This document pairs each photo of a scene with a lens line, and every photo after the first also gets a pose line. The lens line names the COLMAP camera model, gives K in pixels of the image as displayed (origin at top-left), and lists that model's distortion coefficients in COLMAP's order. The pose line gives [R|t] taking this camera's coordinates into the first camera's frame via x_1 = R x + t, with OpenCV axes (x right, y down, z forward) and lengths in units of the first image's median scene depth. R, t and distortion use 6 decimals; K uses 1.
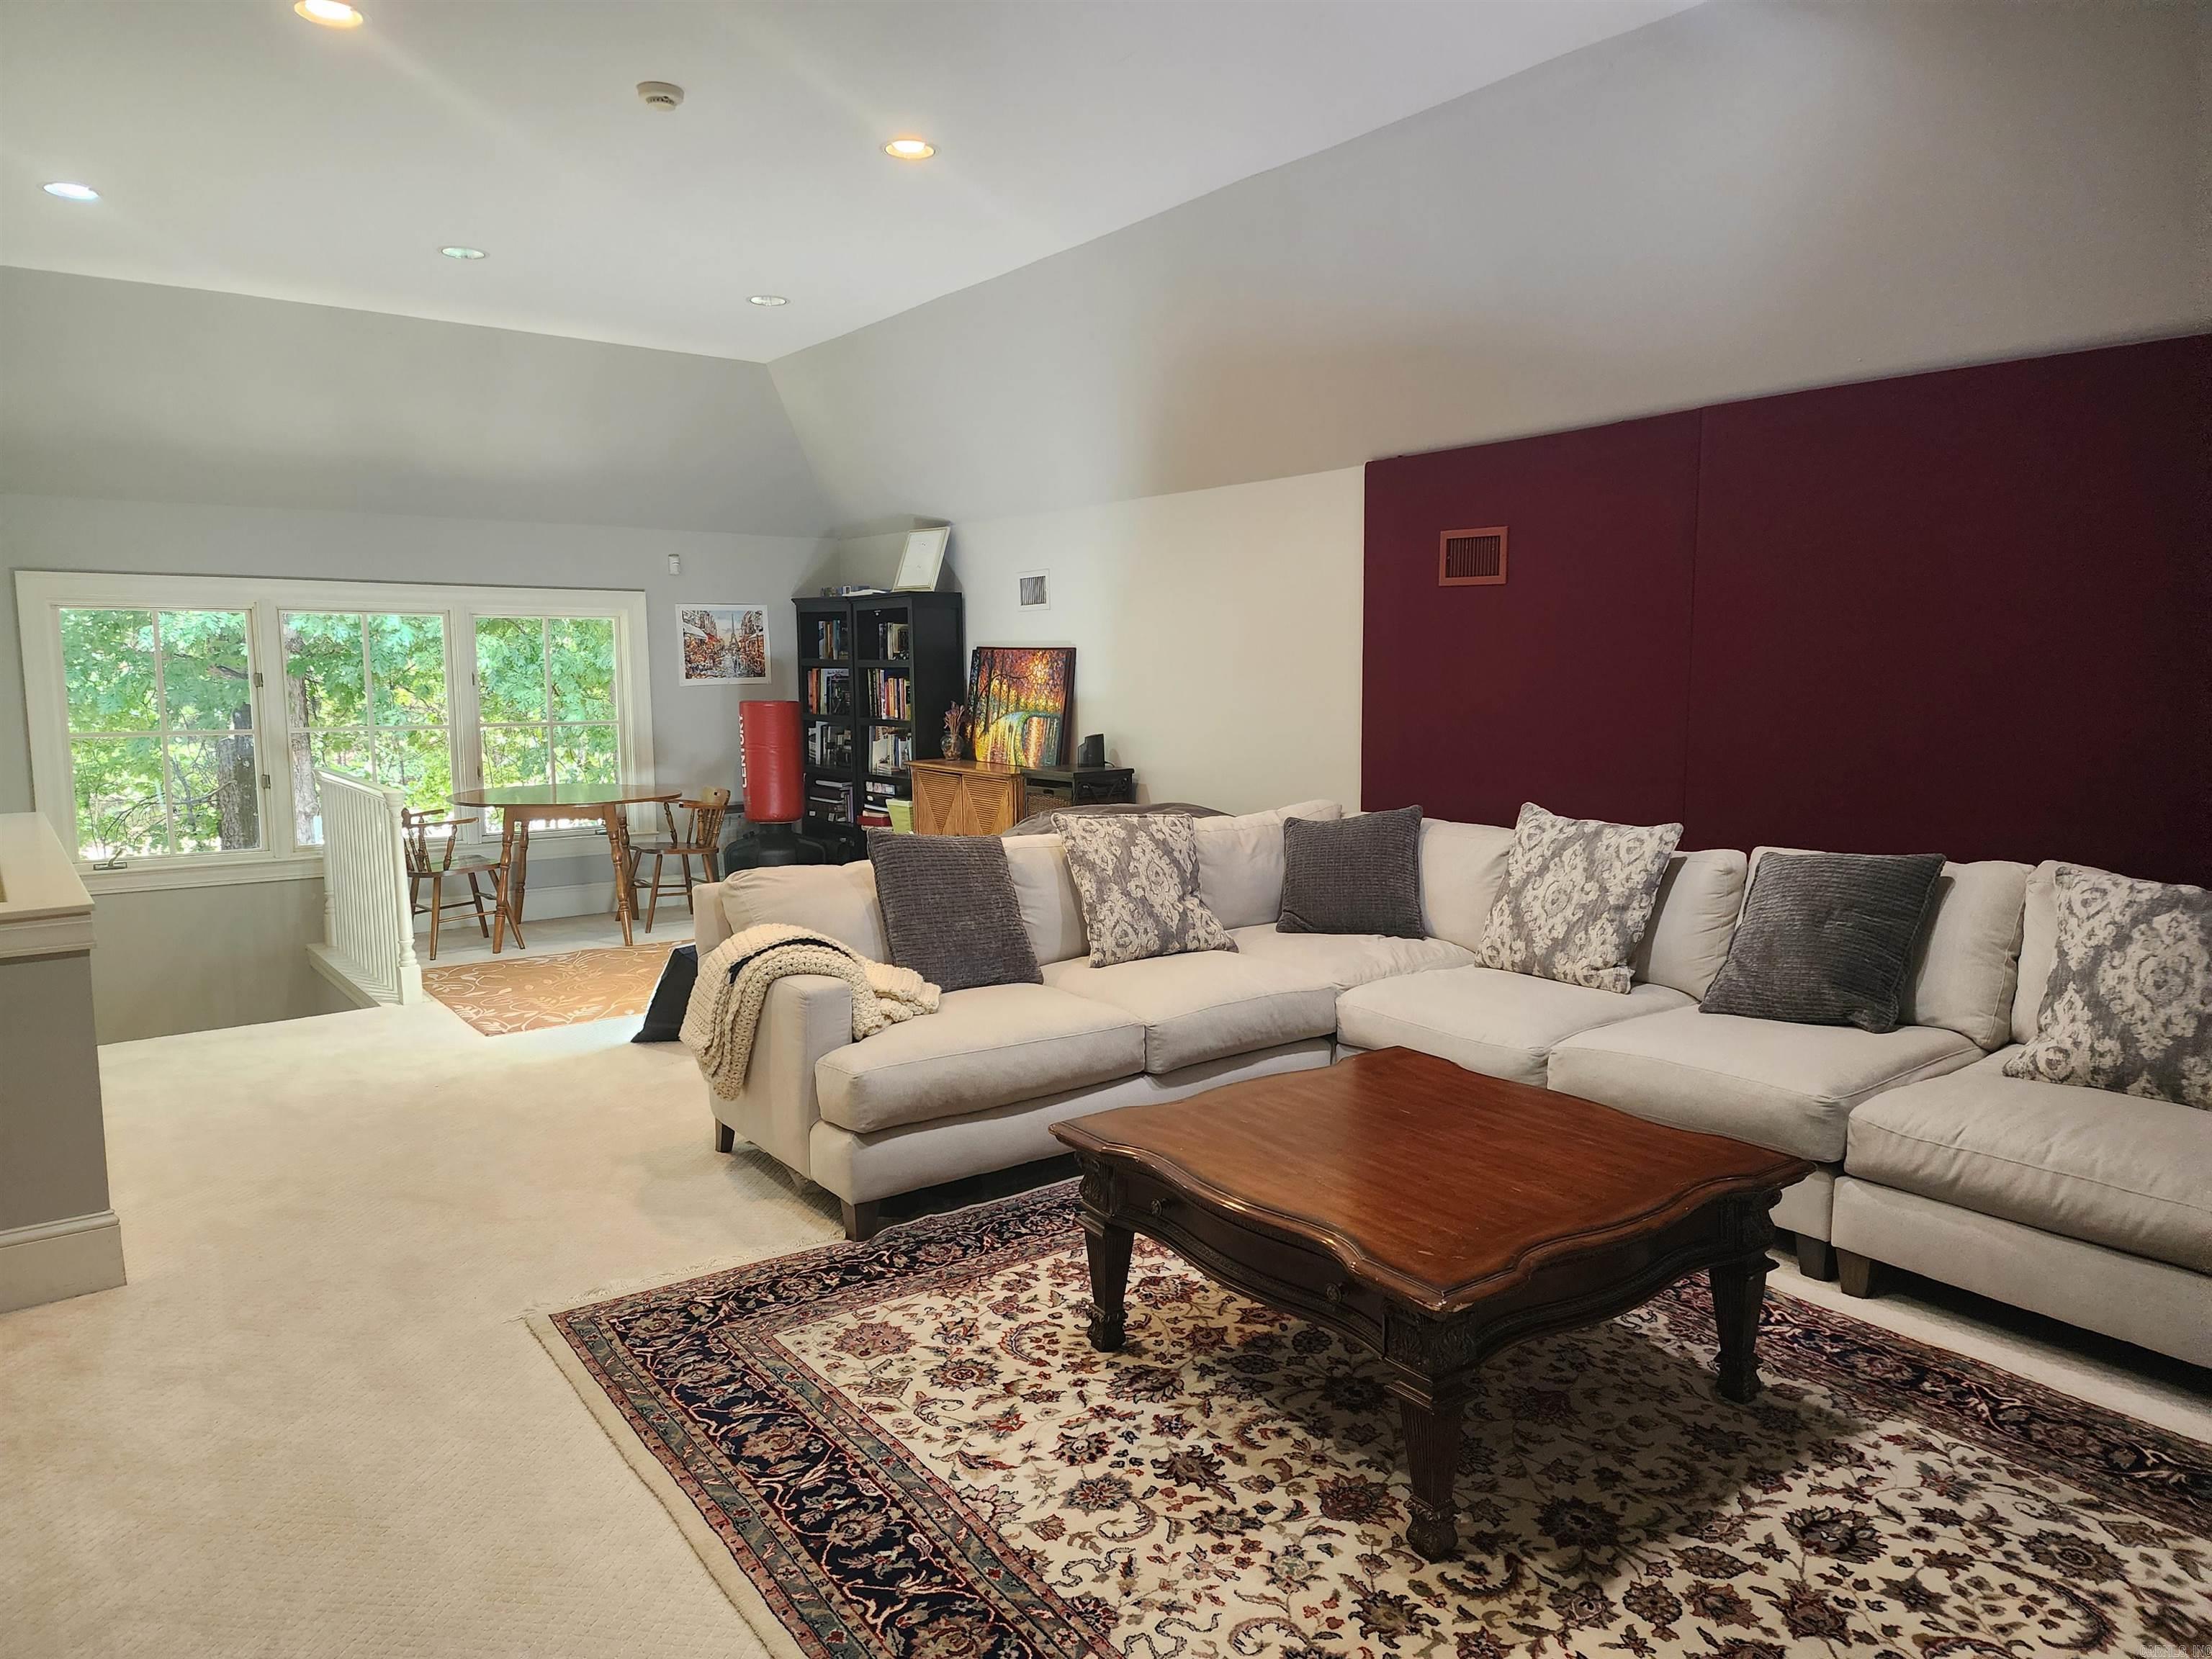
lens RADIAL K [[1486.8, 0, 1111.1], [0, 1486.8, 835.8], [0, 0, 1]] dist [0.094188, -0.092352]
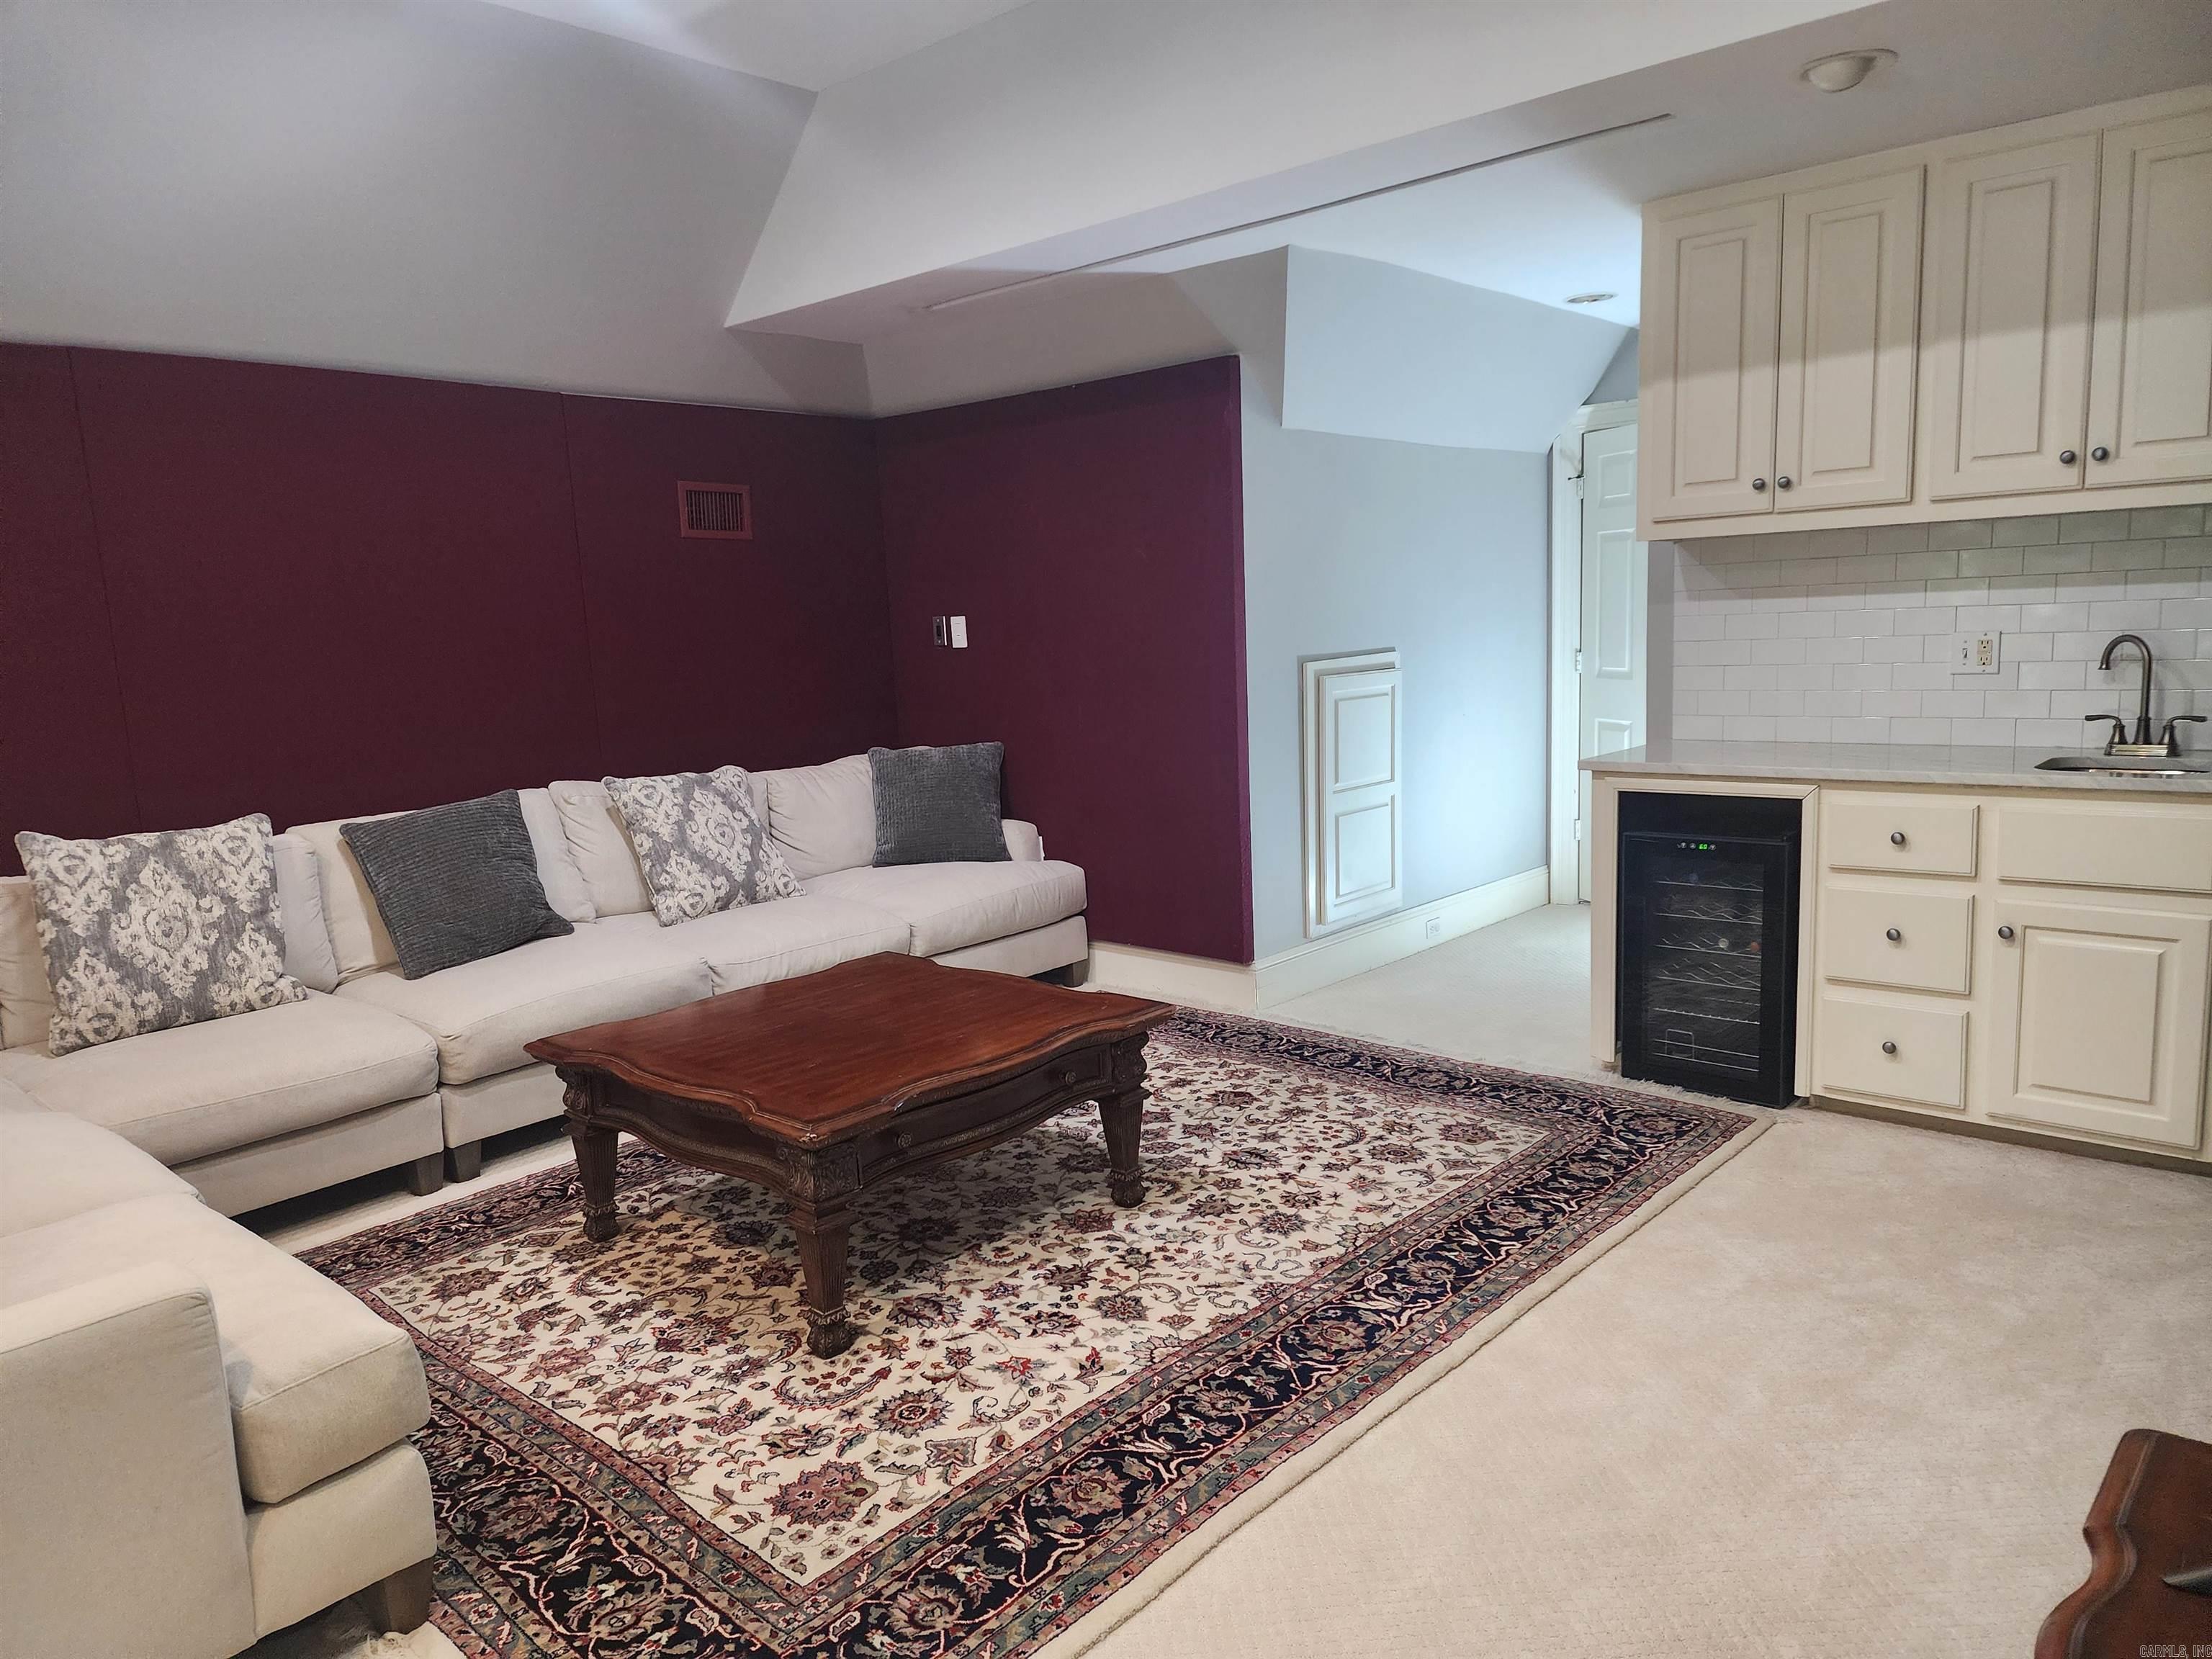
lens RADIAL K [[1476.8, 0, 1094.7], [0, 1476.8, 842.6], [0, 0, 1]] dist [0.080485, -0.070289]
pose [[-0.191619, -0.136243, 0.971967, -0.617165], [0.164227, 0.971905, 0.168611, -0.061869], [-0.967632, 0.191932, -0.163860, 0.658180]]
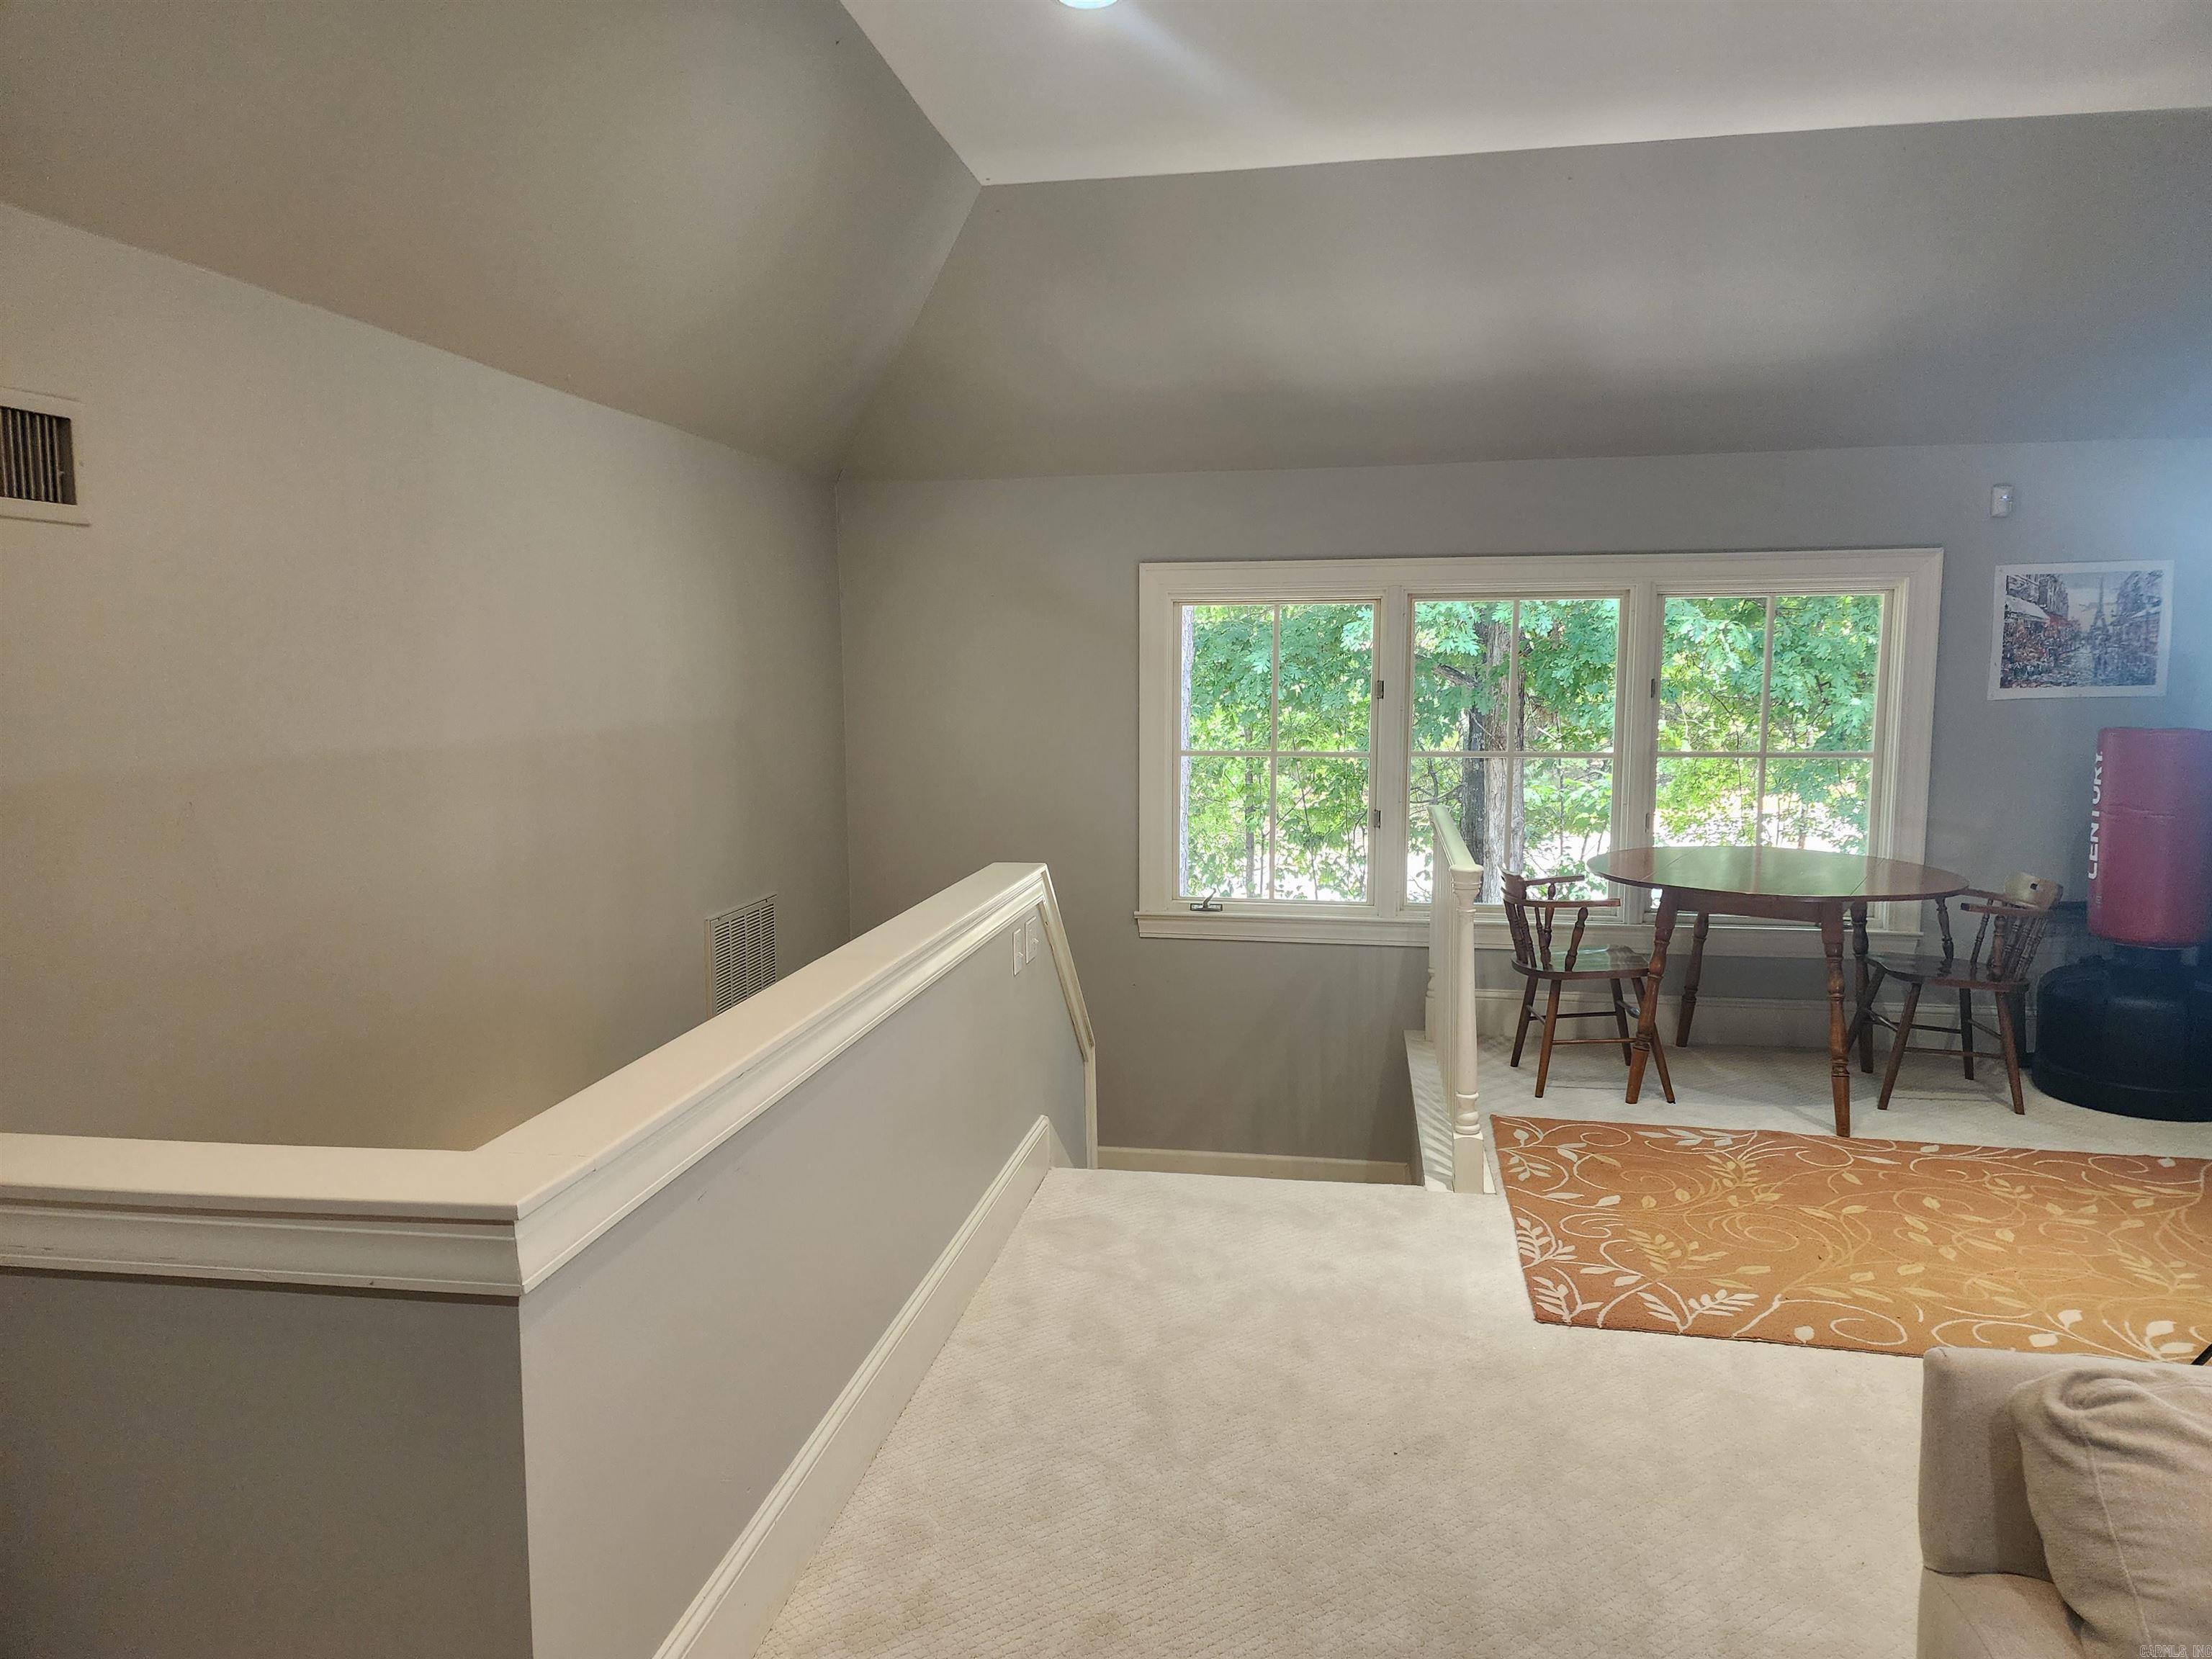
lens RADIAL K [[1476.8, 0, 1094.7], [0, 1476.8, 842.6], [0, 0, 1]] dist [0.080485, -0.070289]
pose [[0.685883, 0.088709, -0.722284, -0.175964], [-0.083568, 0.995577, 0.042917, -0.074939], [0.722897, 0.030924, 0.690263, 0.624388]]
